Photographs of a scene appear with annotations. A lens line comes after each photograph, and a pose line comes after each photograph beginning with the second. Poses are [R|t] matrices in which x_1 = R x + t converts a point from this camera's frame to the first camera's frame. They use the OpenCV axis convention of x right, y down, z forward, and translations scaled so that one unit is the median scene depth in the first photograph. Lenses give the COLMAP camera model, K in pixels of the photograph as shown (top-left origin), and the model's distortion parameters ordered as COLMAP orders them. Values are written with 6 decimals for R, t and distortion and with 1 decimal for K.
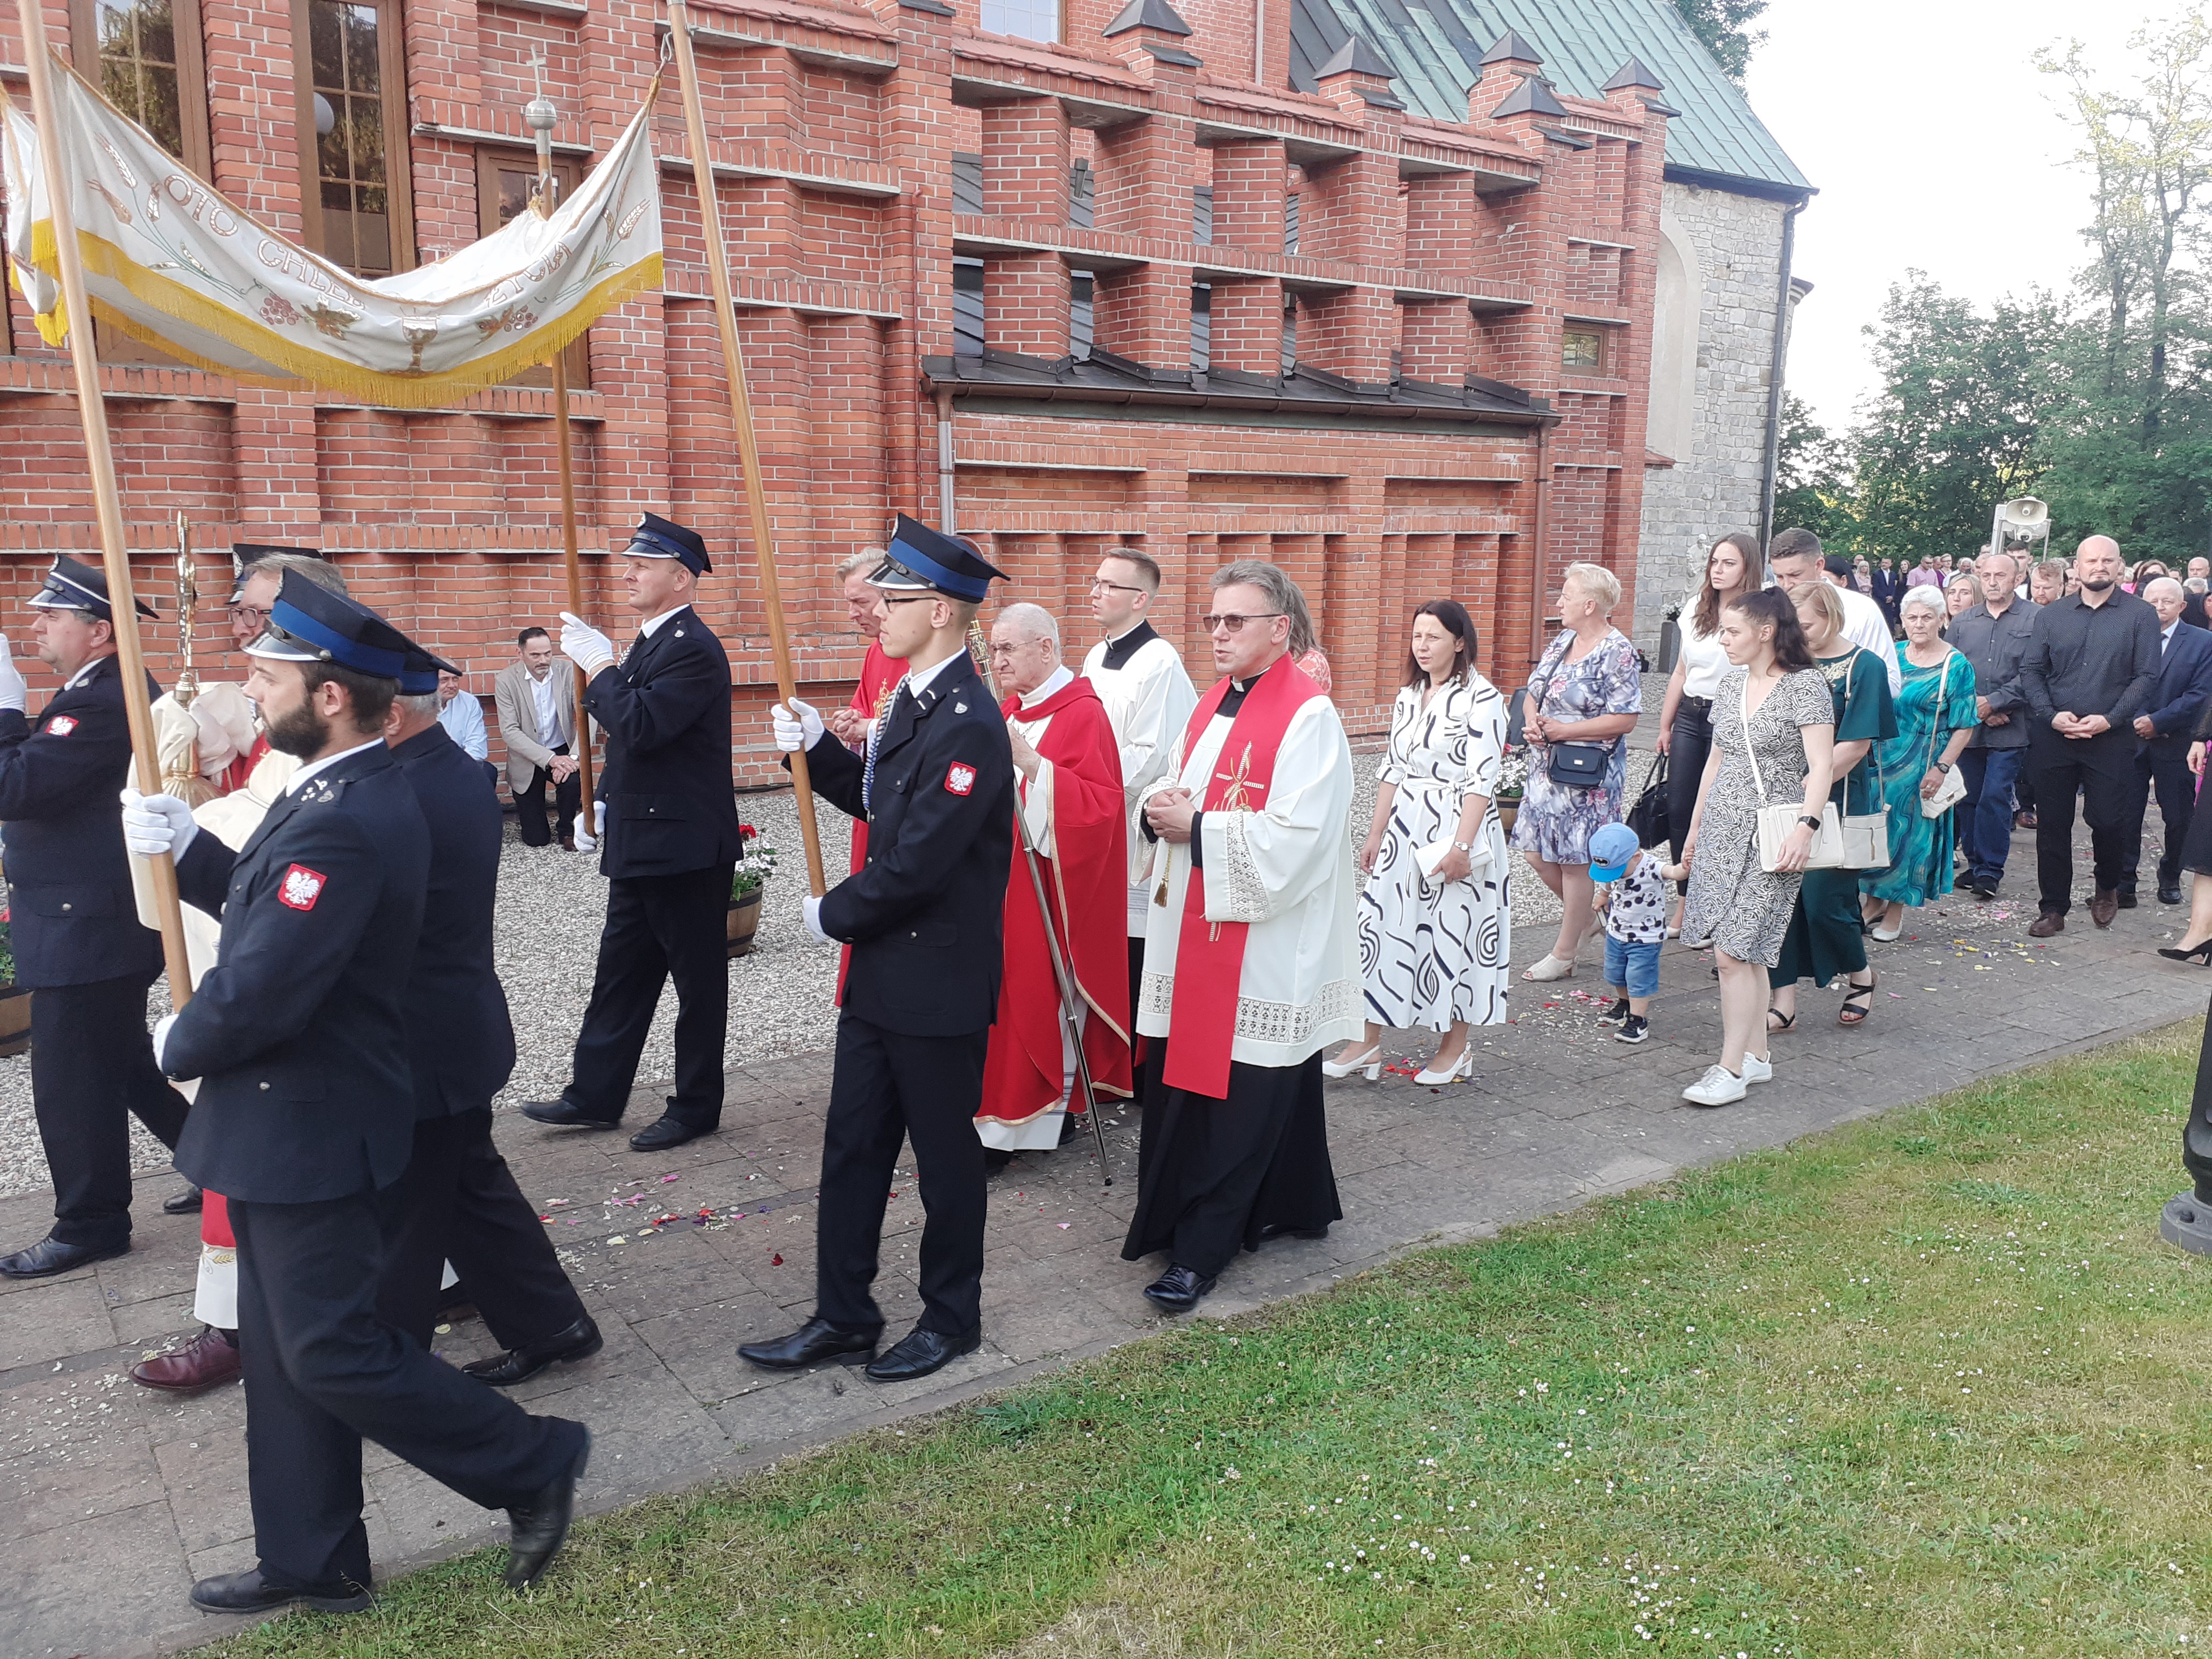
lens RADIAL K [[1694.2, 0, 1150.0], [0, 1694.2, 826.3], [0, 0, 1]] dist [0.056542, -0.087258]
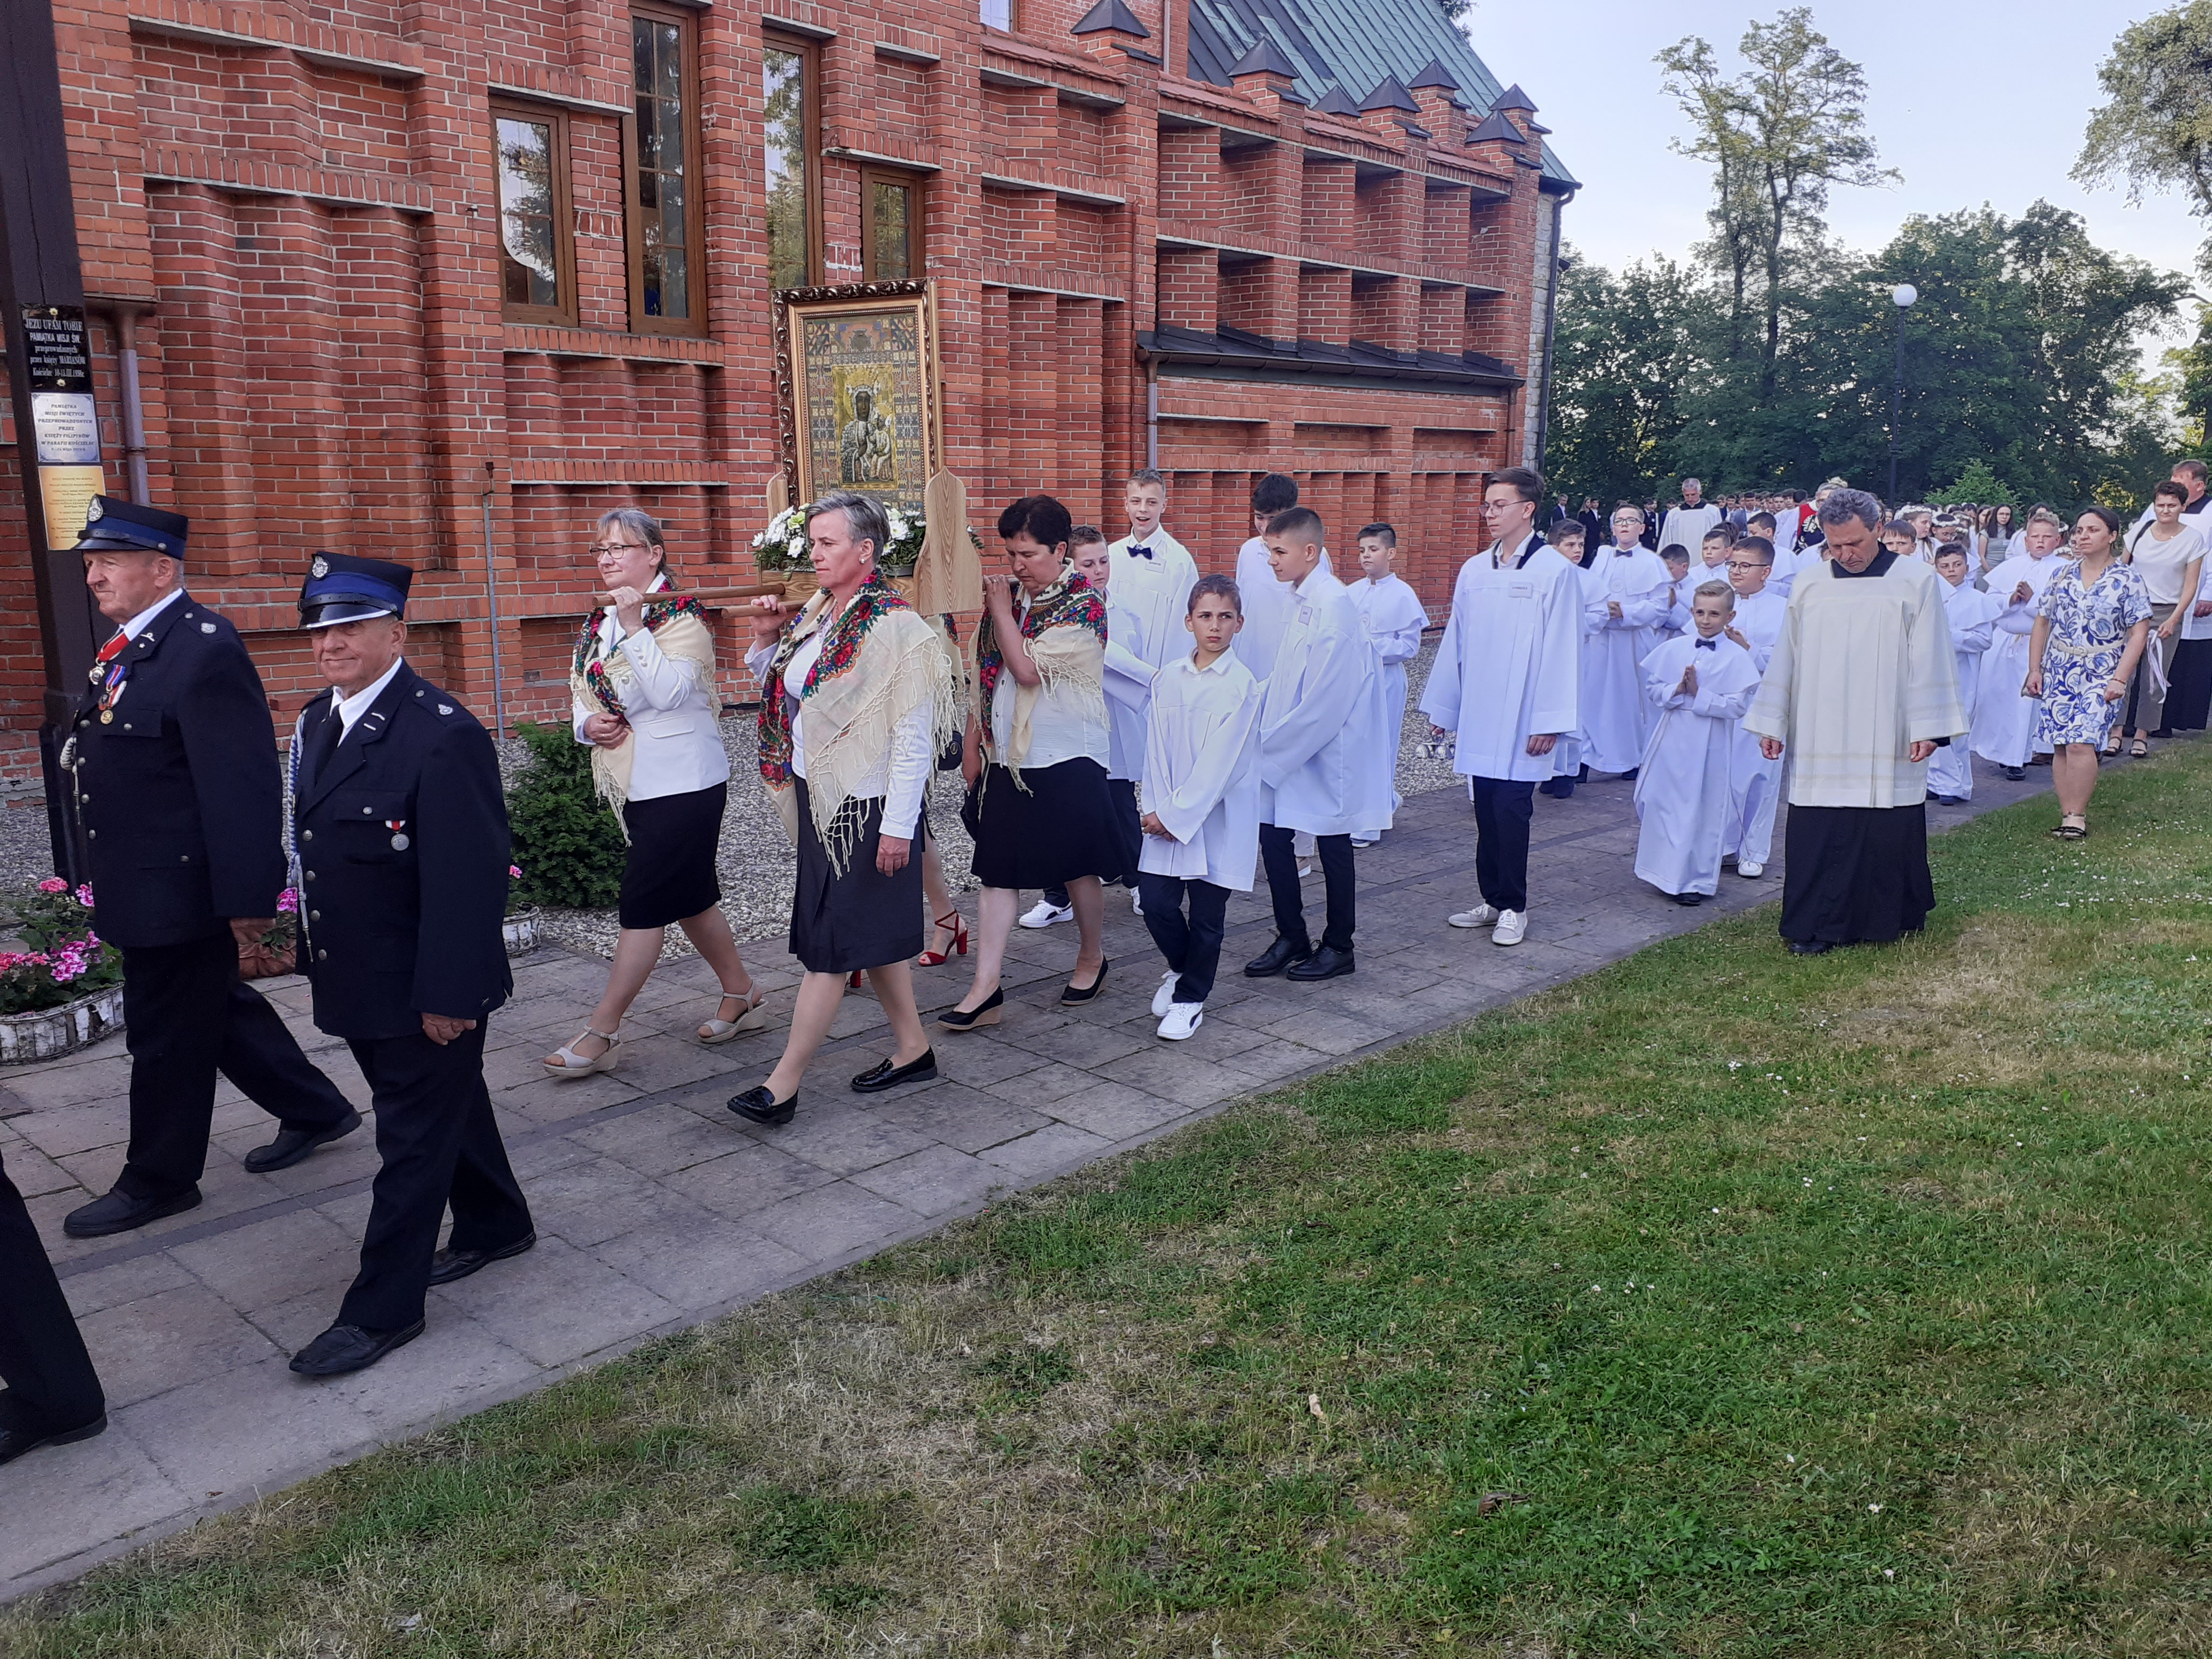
lens RADIAL K [[1750.2, 0, 1106.0], [0, 1750.2, 829.5], [0, 0, 1]] dist [0.010172, -0.010761]
pose [[0.977272, -0.046389, 0.206852, -0.423963], [0.041787, 0.998773, 0.026564, 0.055288], [-0.207830, -0.017316, 0.978012, -0.261660]]
